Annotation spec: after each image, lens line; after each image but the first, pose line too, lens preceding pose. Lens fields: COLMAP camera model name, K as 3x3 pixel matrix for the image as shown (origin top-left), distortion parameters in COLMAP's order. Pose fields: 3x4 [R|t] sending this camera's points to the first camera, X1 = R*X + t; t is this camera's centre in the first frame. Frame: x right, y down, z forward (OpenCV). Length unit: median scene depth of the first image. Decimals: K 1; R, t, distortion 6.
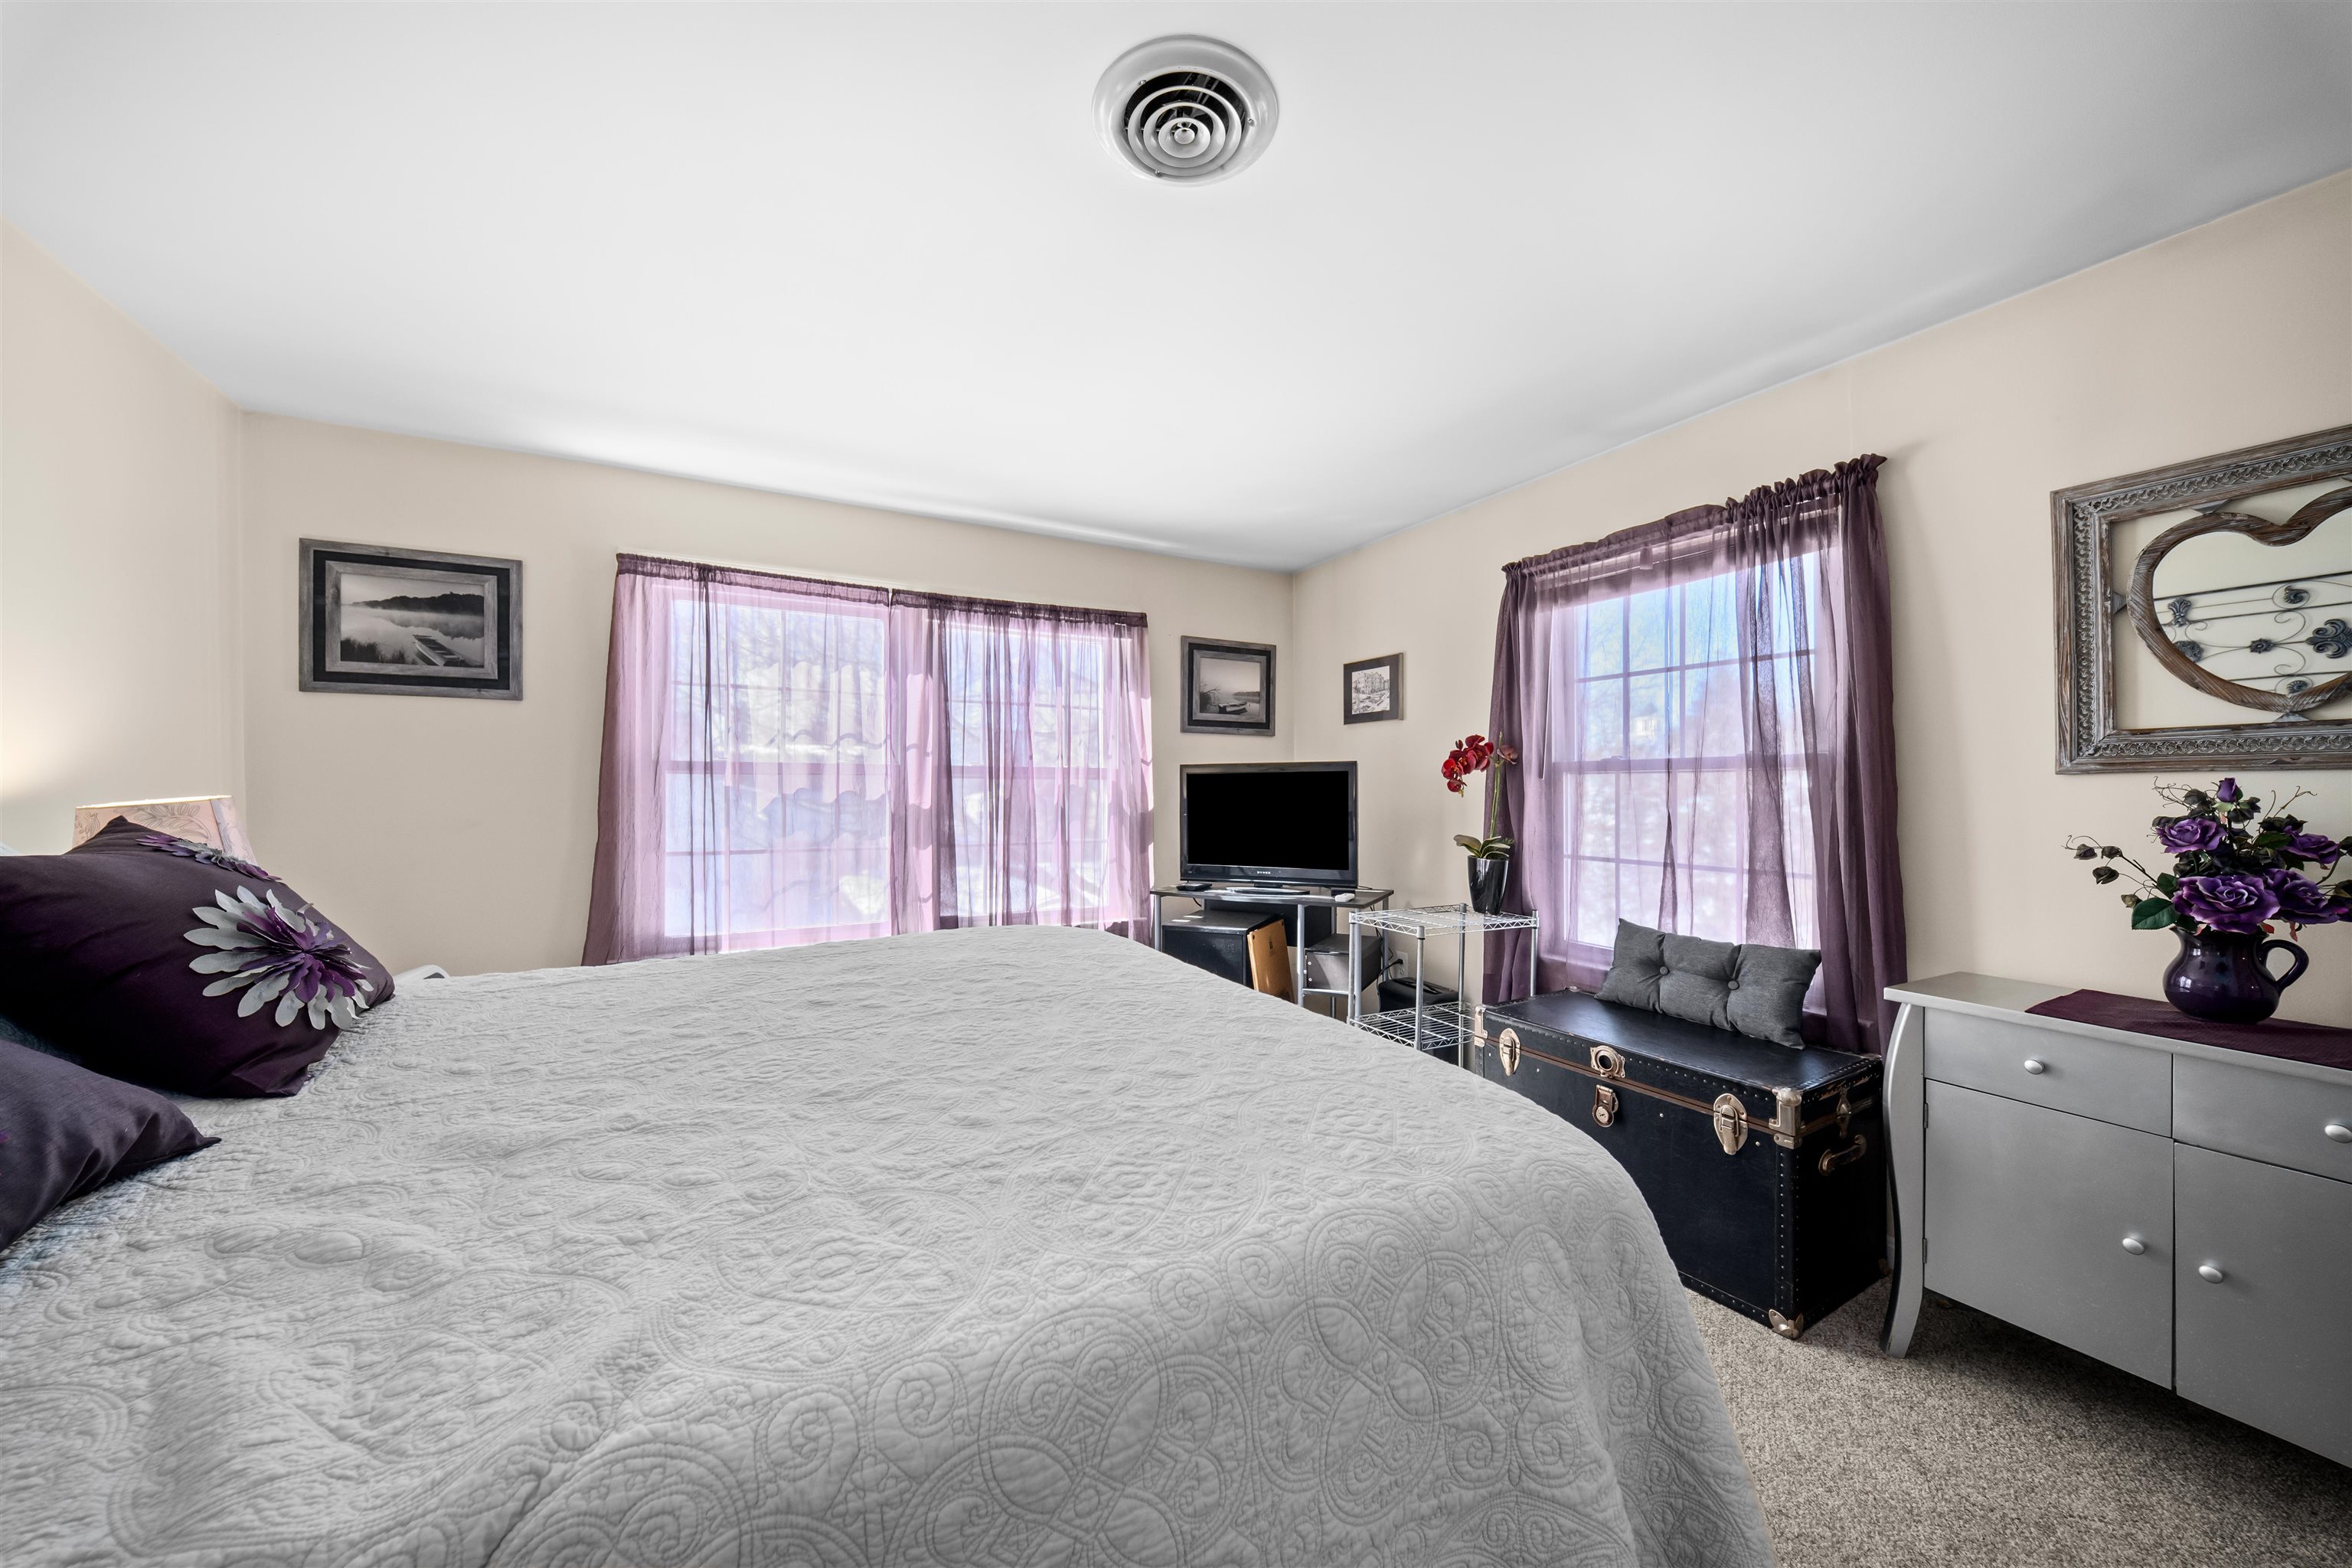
lens RADIAL K [[815.7, 0, 1188.6], [0, 815.7, 789.6], [0, 0, 1]] dist [0.002149, -0.006728]
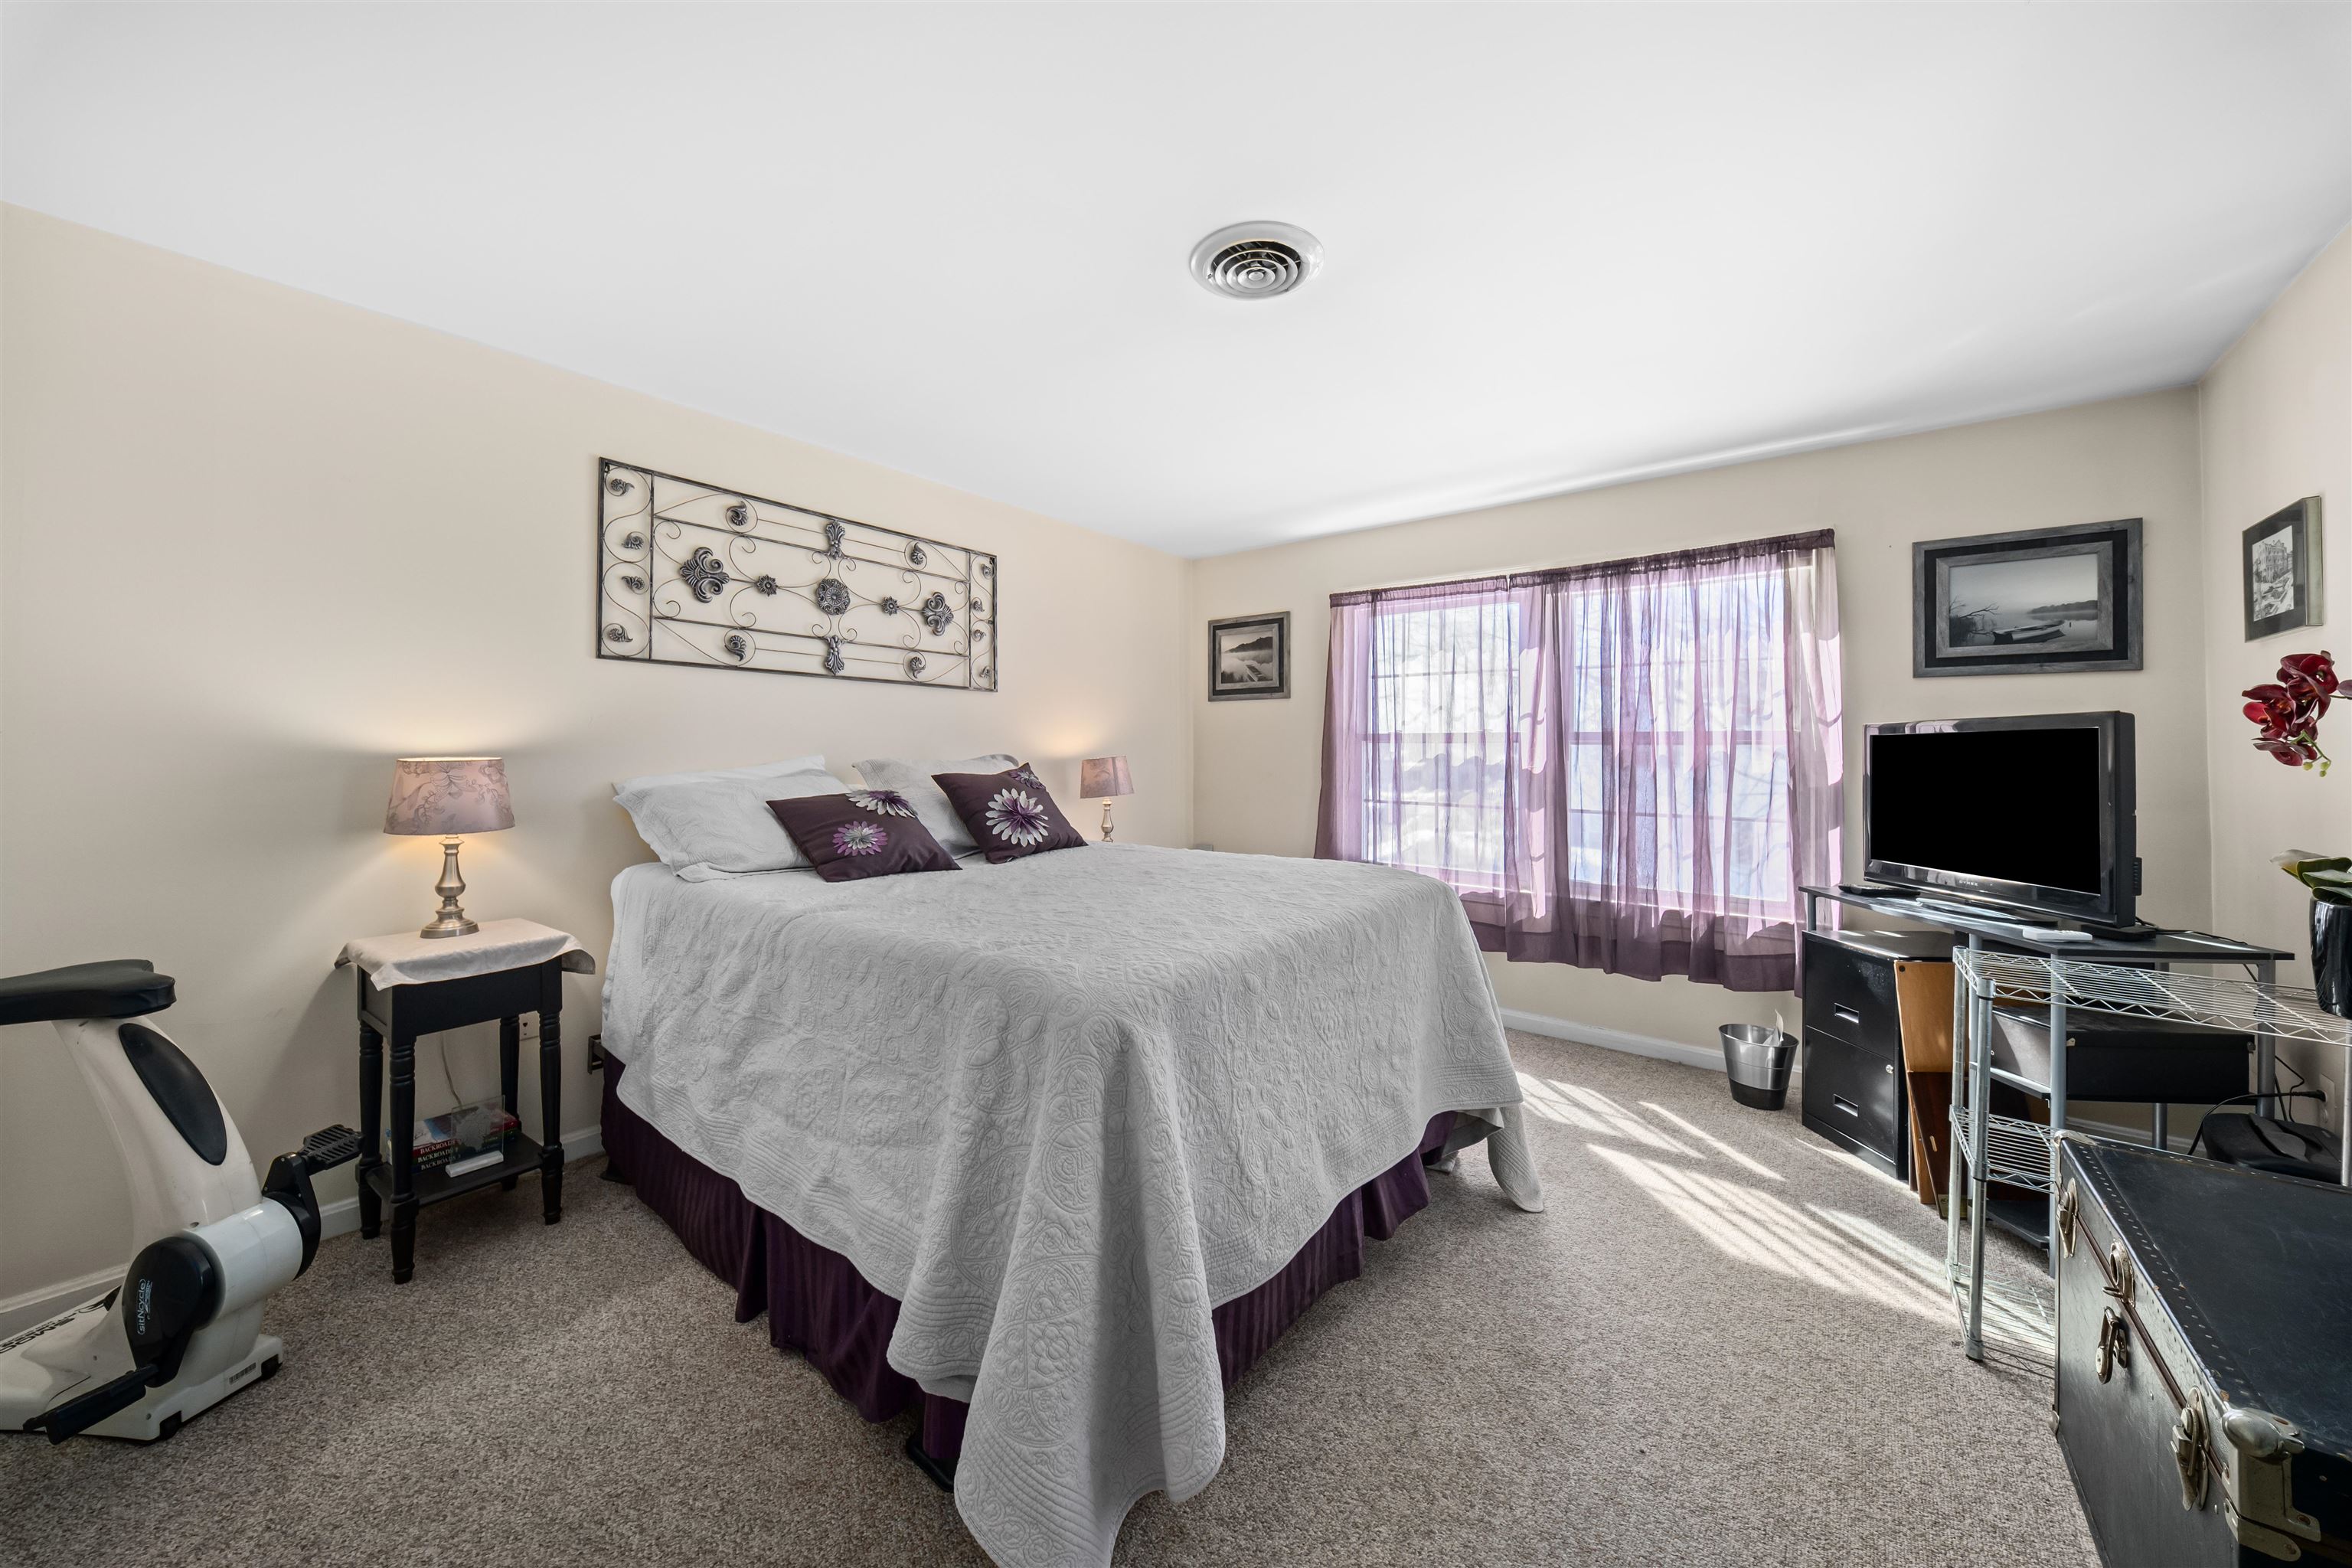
lens RADIAL K [[815.7, 0, 1188.6], [0, 815.7, 789.6], [0, 0, 1]] dist [0.002149, -0.006728]
pose [[0.375975, 0.045909, -0.925492, 0.491405], [-0.005814, 0.998869, 0.047187, -0.002700], [0.926611, -0.012361, 0.375817, 0.164048]]
